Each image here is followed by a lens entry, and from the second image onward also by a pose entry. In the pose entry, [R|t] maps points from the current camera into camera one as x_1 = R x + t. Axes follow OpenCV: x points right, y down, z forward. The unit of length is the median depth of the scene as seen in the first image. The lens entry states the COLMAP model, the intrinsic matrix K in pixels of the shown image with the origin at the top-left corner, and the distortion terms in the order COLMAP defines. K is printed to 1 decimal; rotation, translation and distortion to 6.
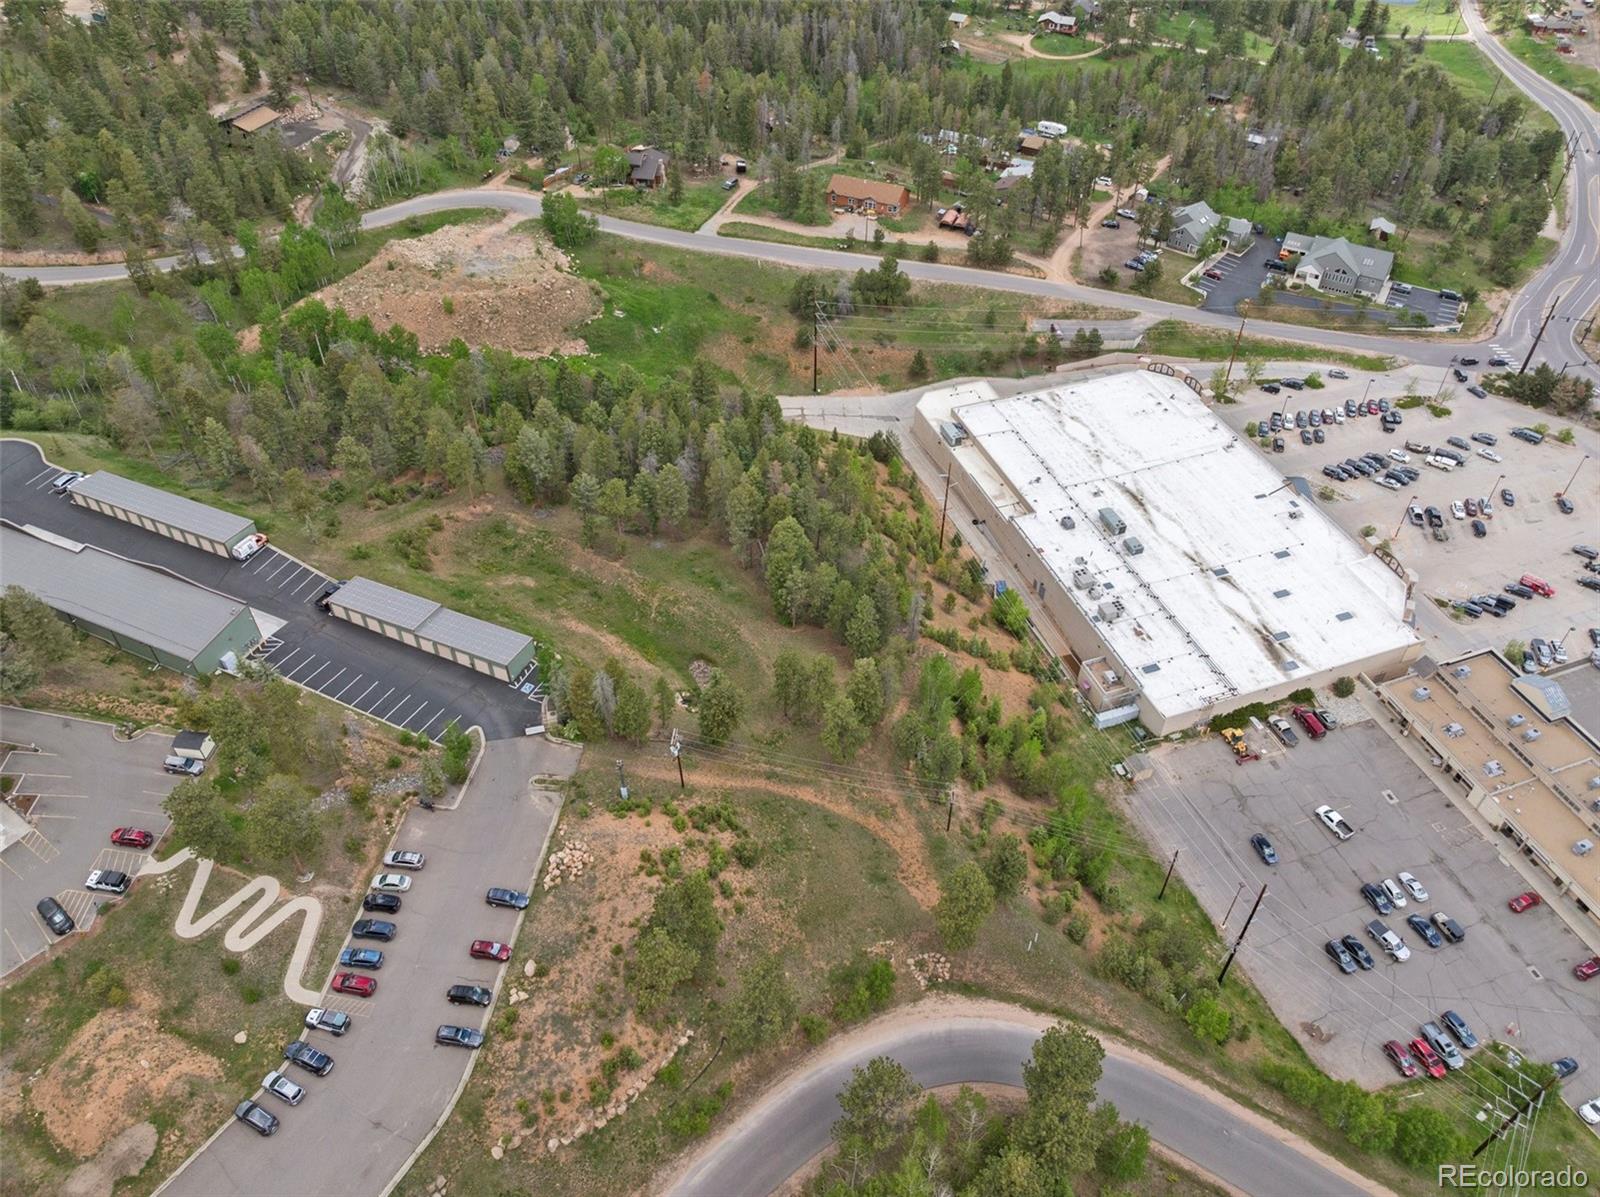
lens RADIAL K [[1132.2, 0, 804.7], [0, 1132.2, 594.8], [0, 0, 1]] dist [-0.039770, 0.003481]
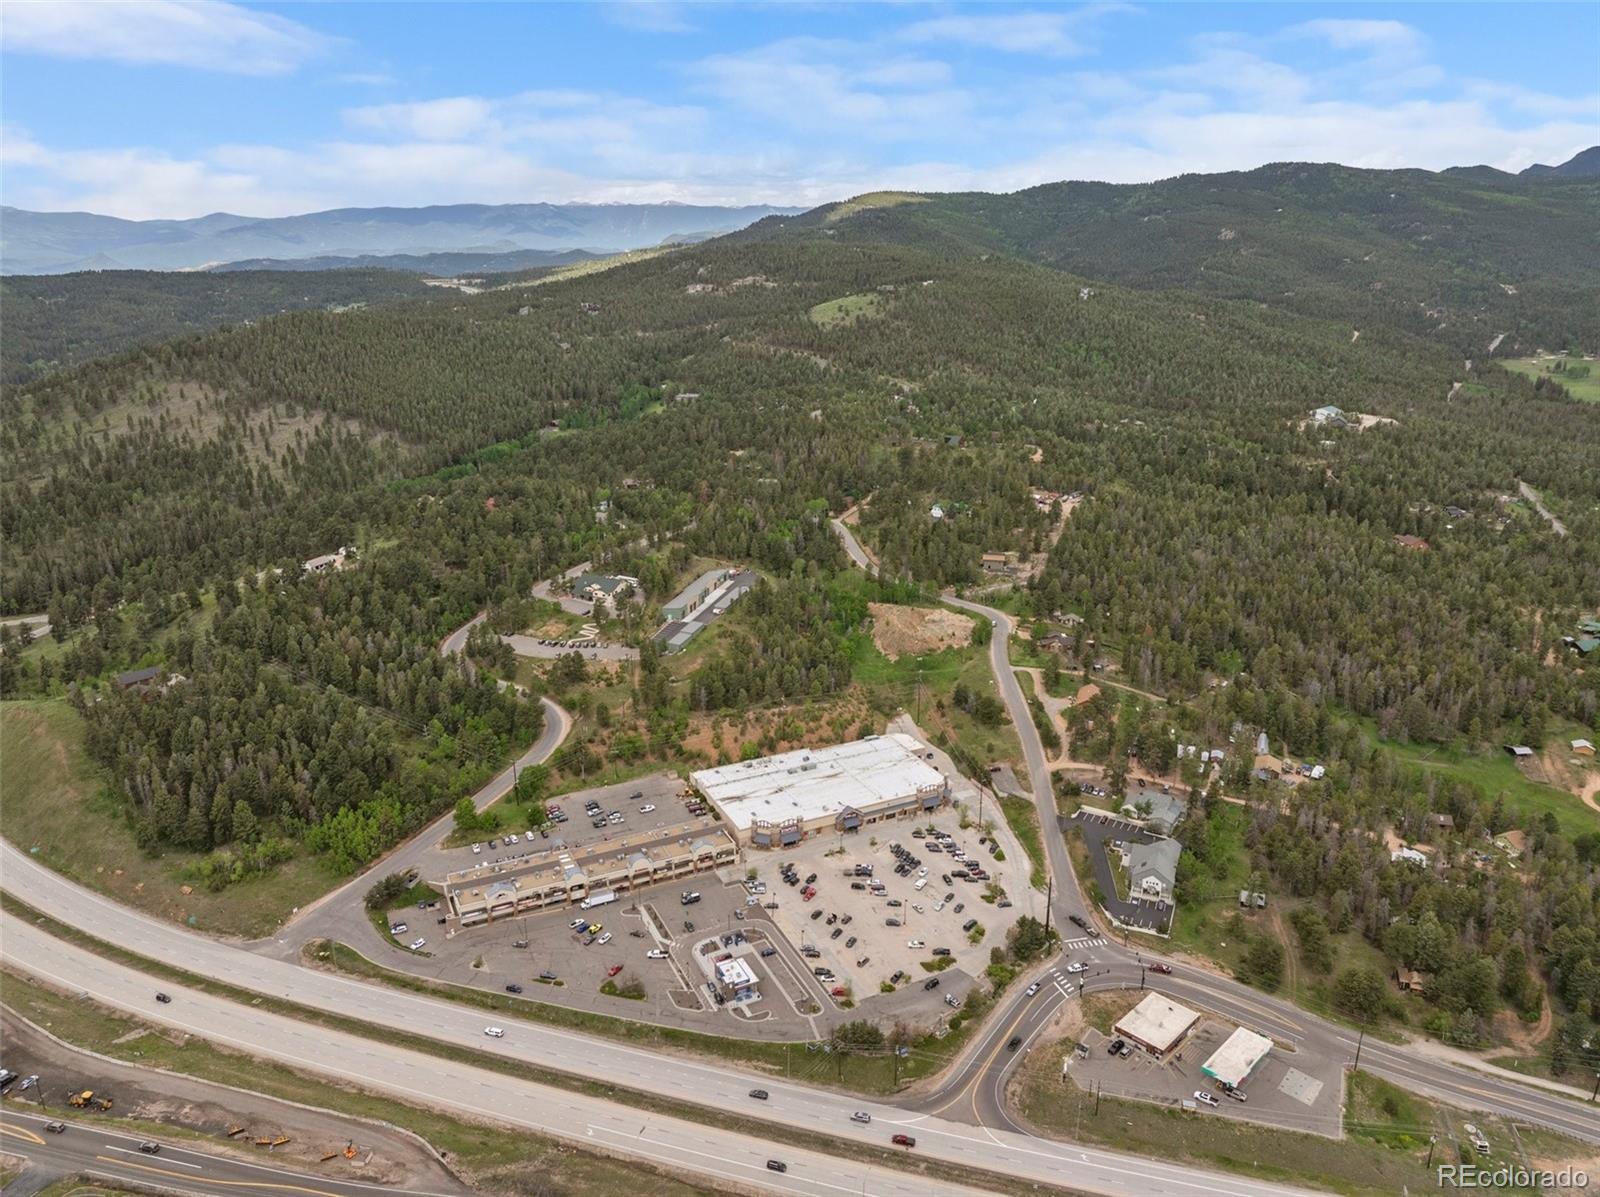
lens RADIAL K [[1132.2, 0, 804.7], [0, 1132.2, 594.8], [0, 0, 1]] dist [-0.039770, 0.003481]
pose [[0.112251, 0.306463, -0.945241, 2.253988], [-0.670449, 0.725458, 0.155588, -0.646691], [0.733415, 0.616271, 0.286902, 0.155661]]
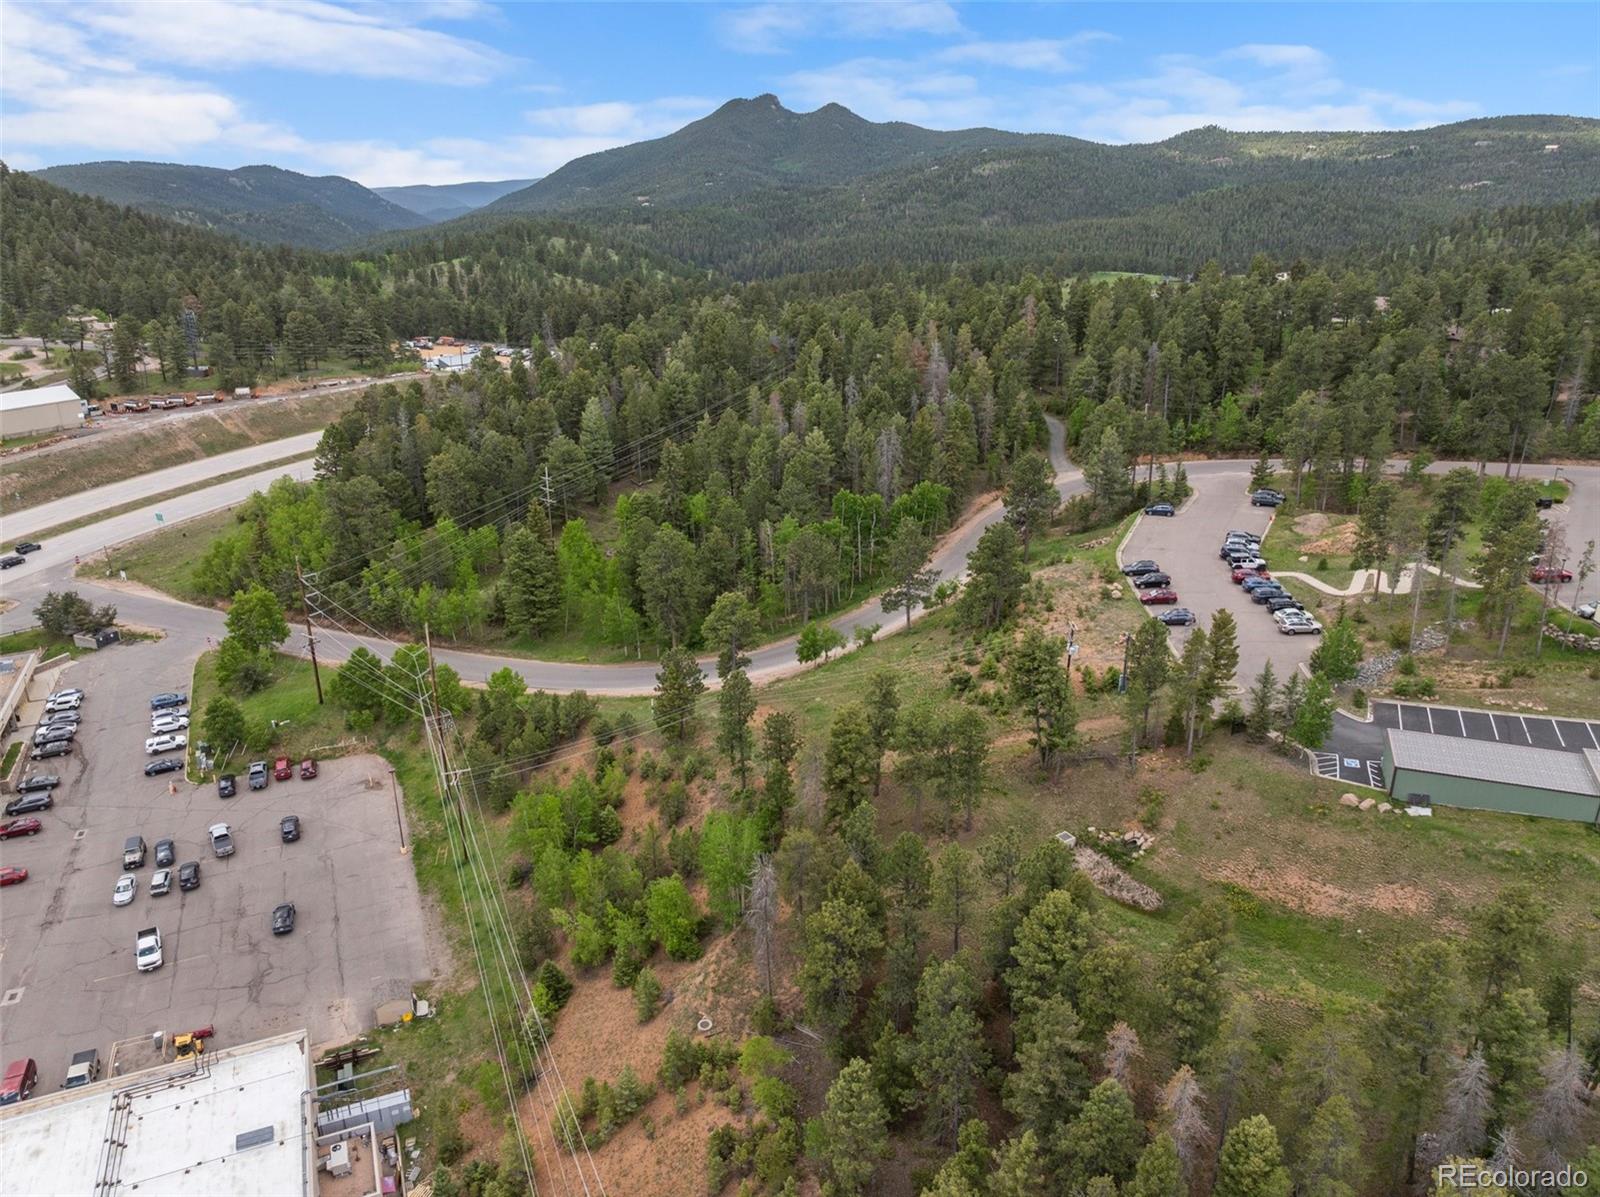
lens RADIAL K [[1132.2, 0, 804.7], [0, 1132.2, 594.8], [0, 0, 1]] dist [-0.039770, 0.003481]
pose [[-0.996924, 0.026598, -0.073726, 0.097236], [-0.053418, 0.457763, 0.887468, -0.412675], [0.057354, 0.888676, -0.454934, 0.900133]]
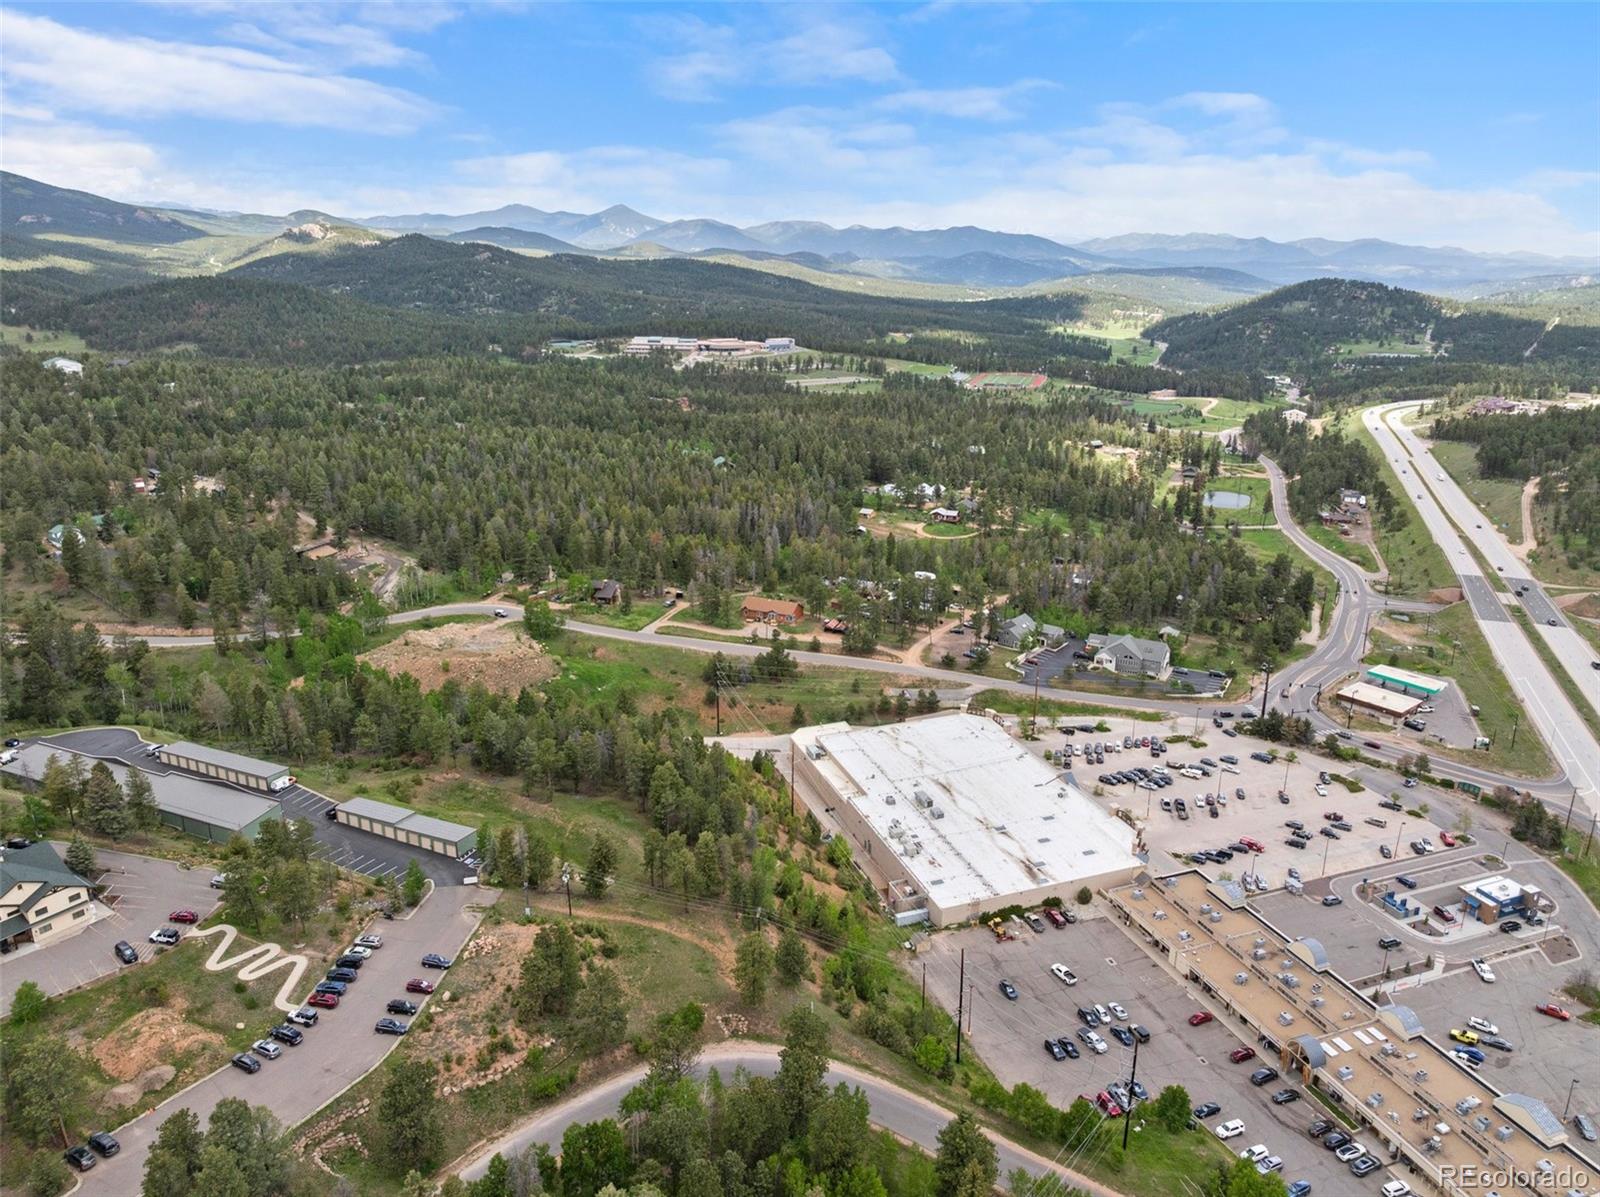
lens RADIAL K [[1132.2, 0, 804.7], [0, 1132.2, 594.8], [0, 0, 1]] dist [-0.039770, 0.003481]
pose [[0.999961, 0.000633, 0.008825, 0.120284], [0.003188, 0.904658, -0.426125, 0.286100], [-0.008253, 0.426137, 0.904621, -0.312178]]
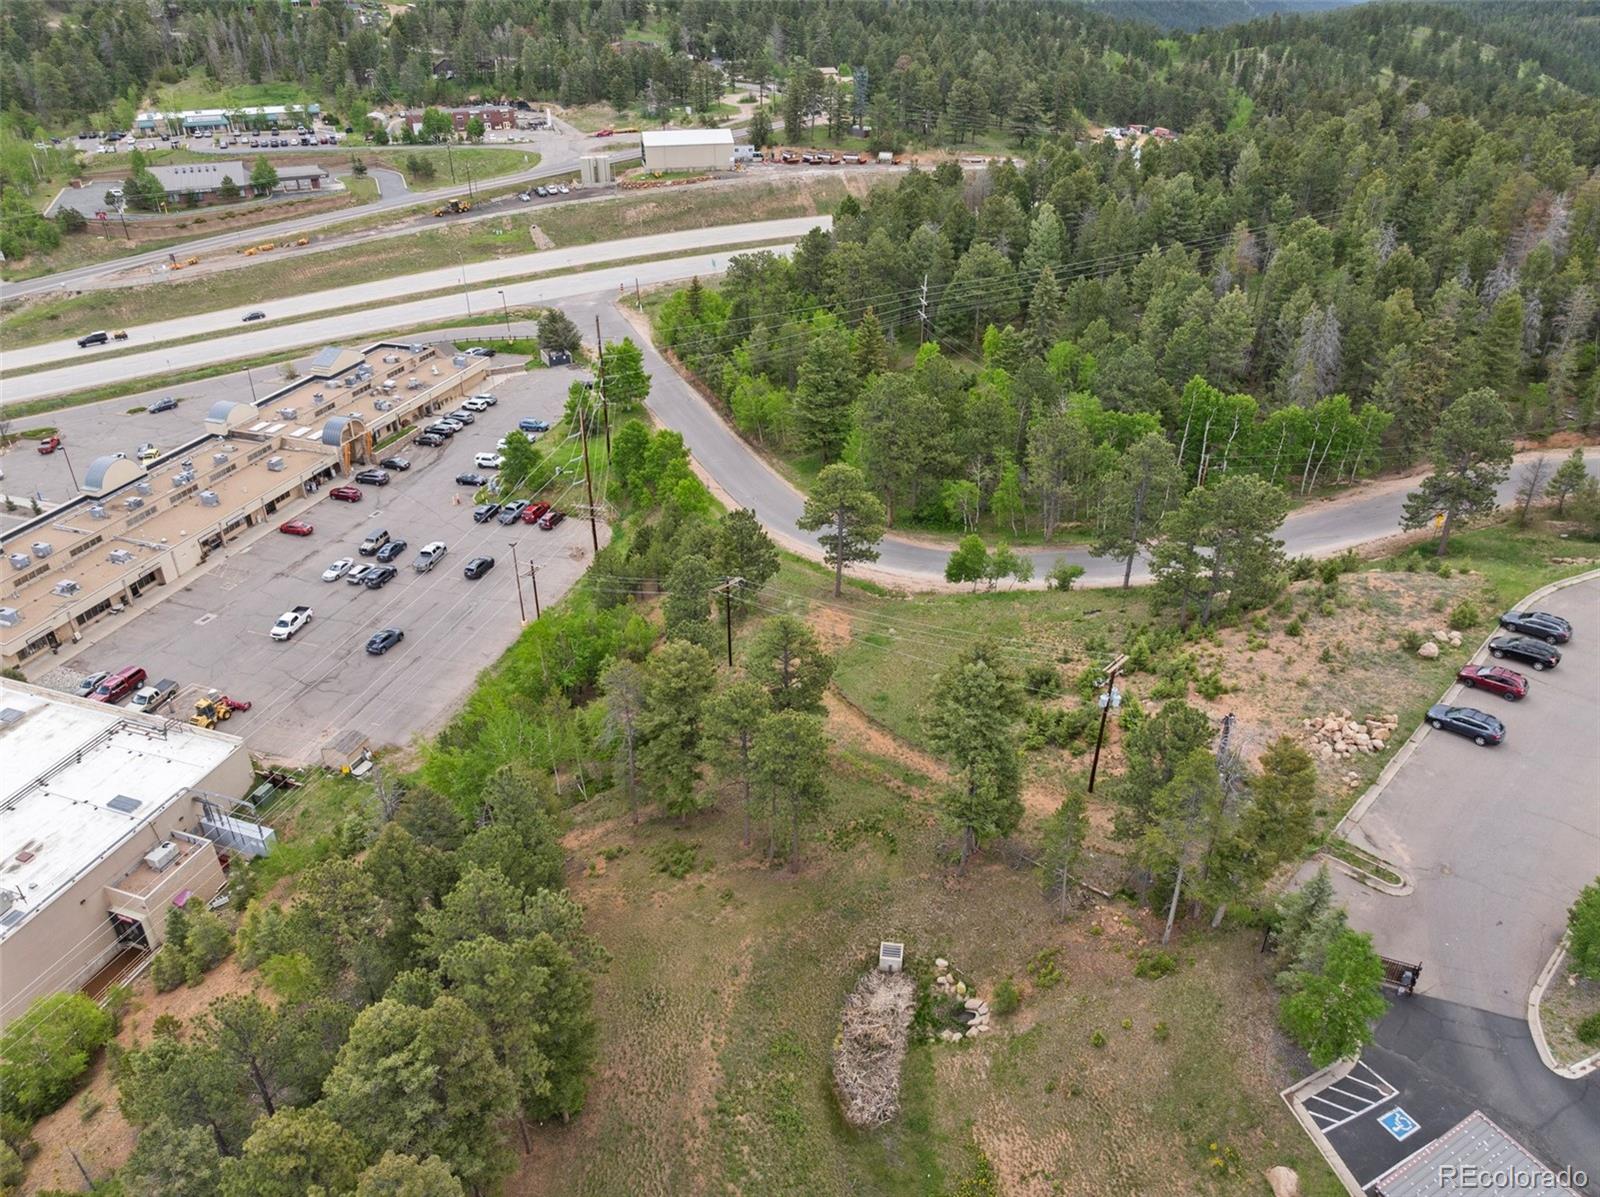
lens RADIAL K [[1132.2, 0, 804.7], [0, 1132.2, 594.8], [0, 0, 1]] dist [-0.039770, 0.003481]
pose [[-0.790388, -0.309904, 0.528437, -0.175264], [0.409851, 0.373616, 0.832126, -0.246977], [-0.455312, 0.874283, -0.168287, 0.749581]]
